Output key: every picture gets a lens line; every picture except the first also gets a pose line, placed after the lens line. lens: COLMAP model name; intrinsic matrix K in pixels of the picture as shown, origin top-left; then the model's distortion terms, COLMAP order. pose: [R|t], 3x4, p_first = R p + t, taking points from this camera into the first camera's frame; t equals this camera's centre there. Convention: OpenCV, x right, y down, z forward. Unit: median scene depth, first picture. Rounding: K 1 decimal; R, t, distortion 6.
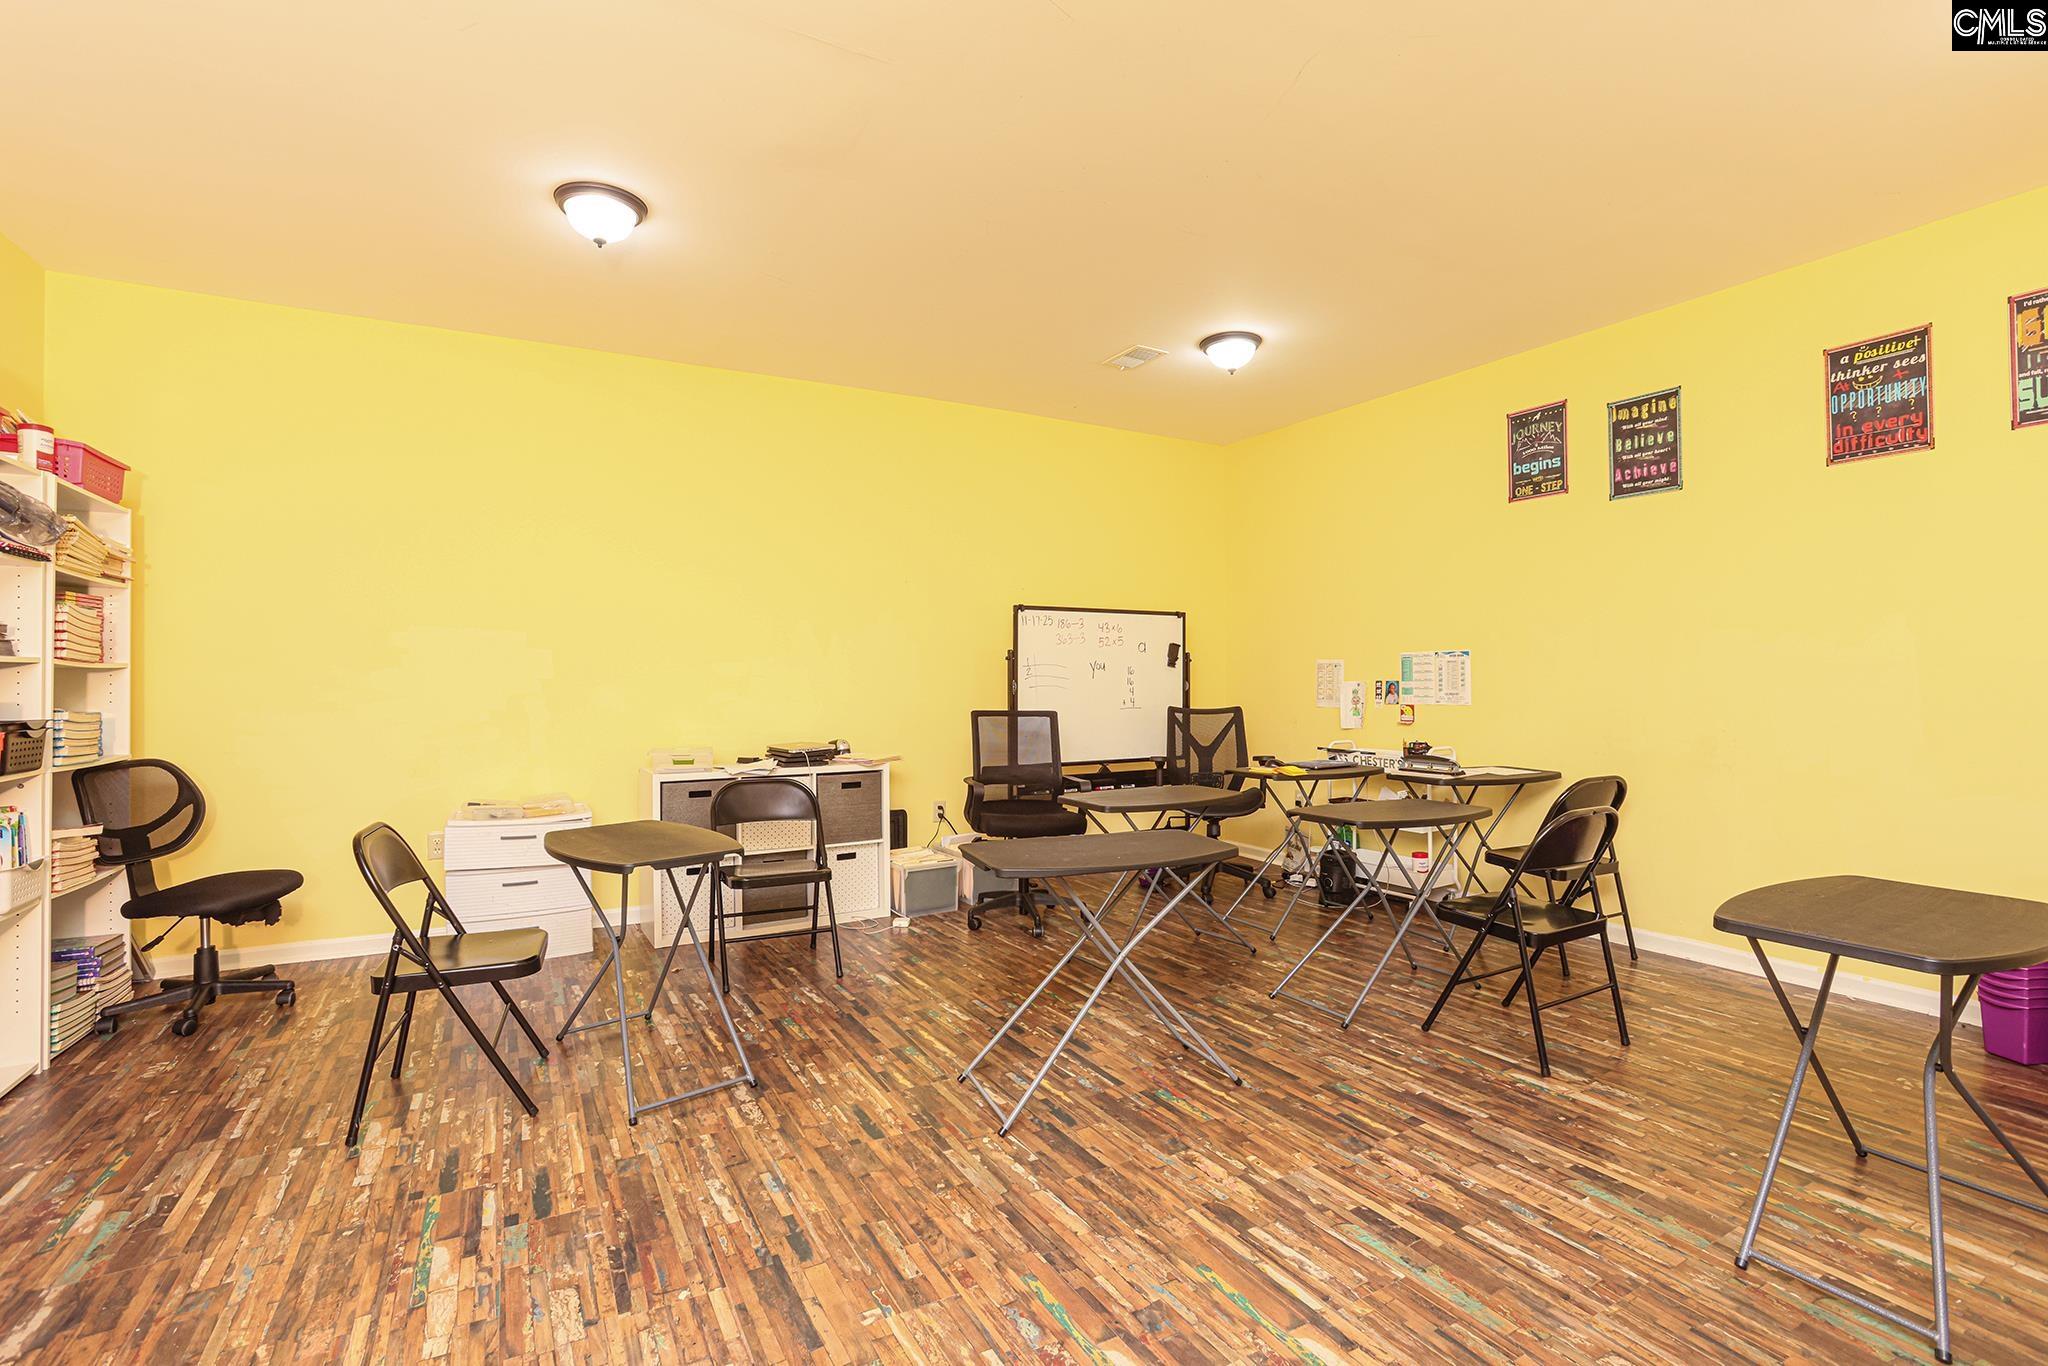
lens RADIAL K [[922.3, 0, 1033.2], [0, 922.3, 683.7], [0, 0, 1]] dist [-0.047150, 0.001716]
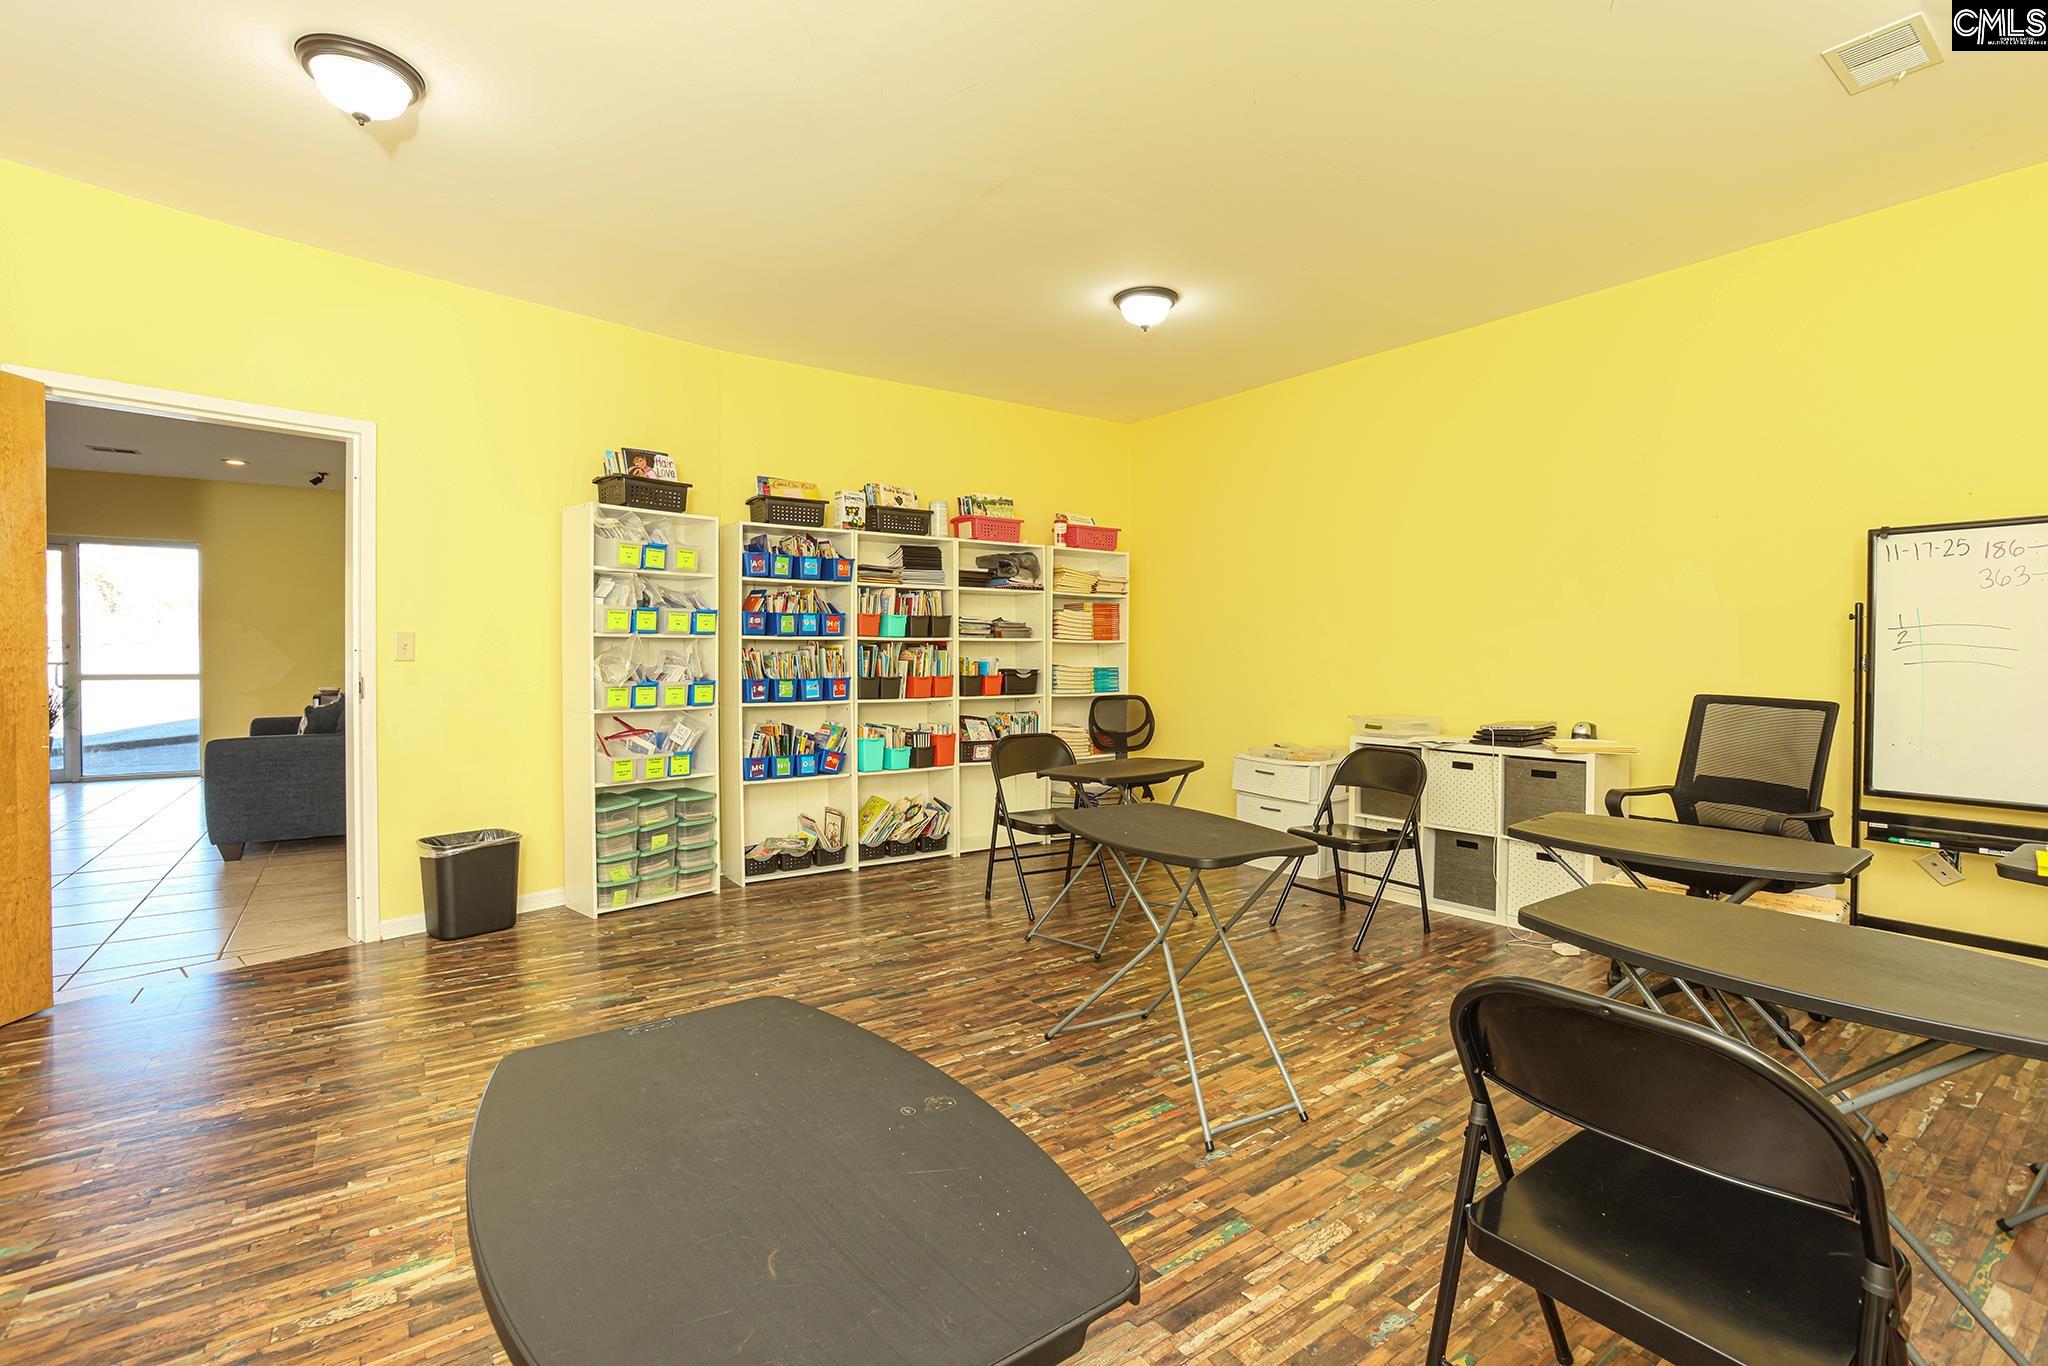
lens RADIAL K [[922.3, 0, 1038.1], [0, 922.3, 671.9], [0, 0, 1]] dist [-0.047150, 0.001716]
pose [[0.112227, 0.026322, -0.993334, 1.076767], [0.004474, 0.999626, 0.026994, -0.018130], [0.993672, -0.007474, 0.112068, 0.803777]]
